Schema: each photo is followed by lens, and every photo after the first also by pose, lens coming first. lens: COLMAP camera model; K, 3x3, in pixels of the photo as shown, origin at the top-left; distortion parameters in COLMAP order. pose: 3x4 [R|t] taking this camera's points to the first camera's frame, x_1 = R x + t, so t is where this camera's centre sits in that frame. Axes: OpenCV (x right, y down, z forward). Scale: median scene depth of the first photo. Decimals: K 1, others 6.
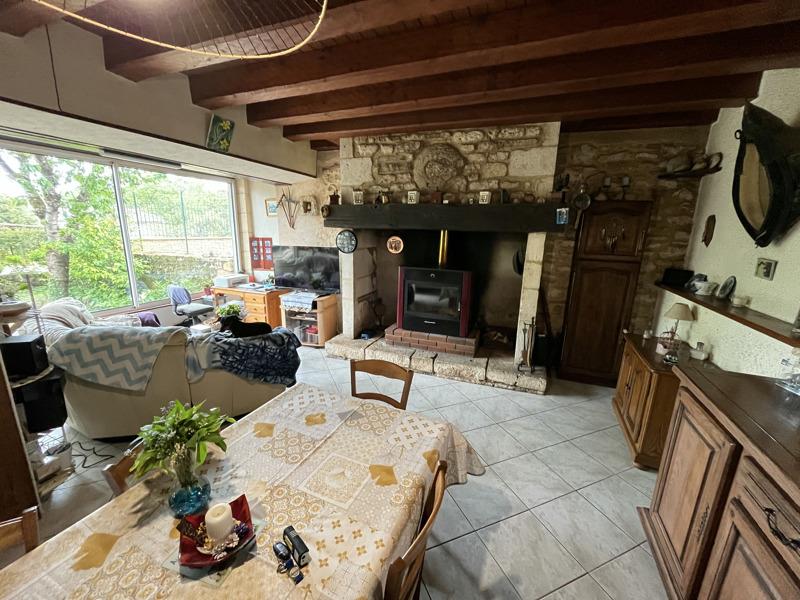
lens RADIAL K [[321.3, 0, 398.1], [0, 321.3, 299.1], [0, 0, 1]] dist [-0.002358, -0.000260]
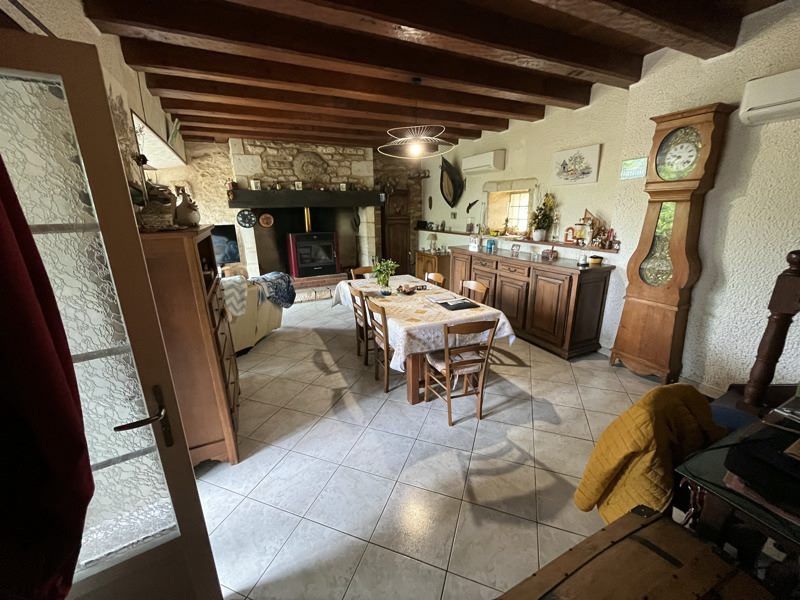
lens RADIAL K [[321.3, 0, 398.1], [0, 321.3, 299.1], [0, 0, 1]] dist [-0.002358, -0.000260]
pose [[0.674723, -0.232684, 0.700433, -0.874366], [0.190692, 0.971742, 0.139120, 0.087394], [-0.713011, 0.039699, 0.700028, -0.400817]]
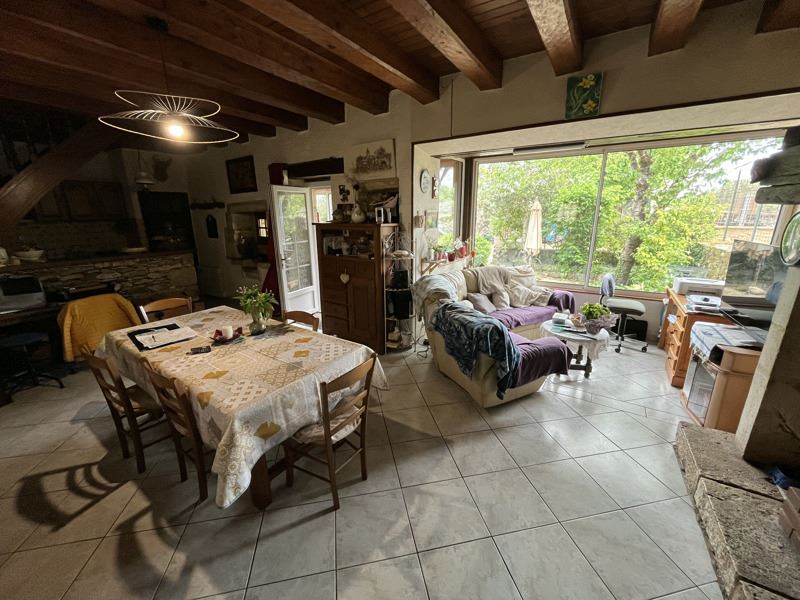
lens RADIAL K [[321.3, 0, 398.1], [0, 321.3, 299.1], [0, 0, 1]] dist [-0.002358, -0.000260]
pose [[-0.182735, 0.237689, -0.953998, 0.422907], [-0.208519, 0.938891, 0.273866, -0.135864], [0.960795, 0.248972, -0.122006, 0.713310]]
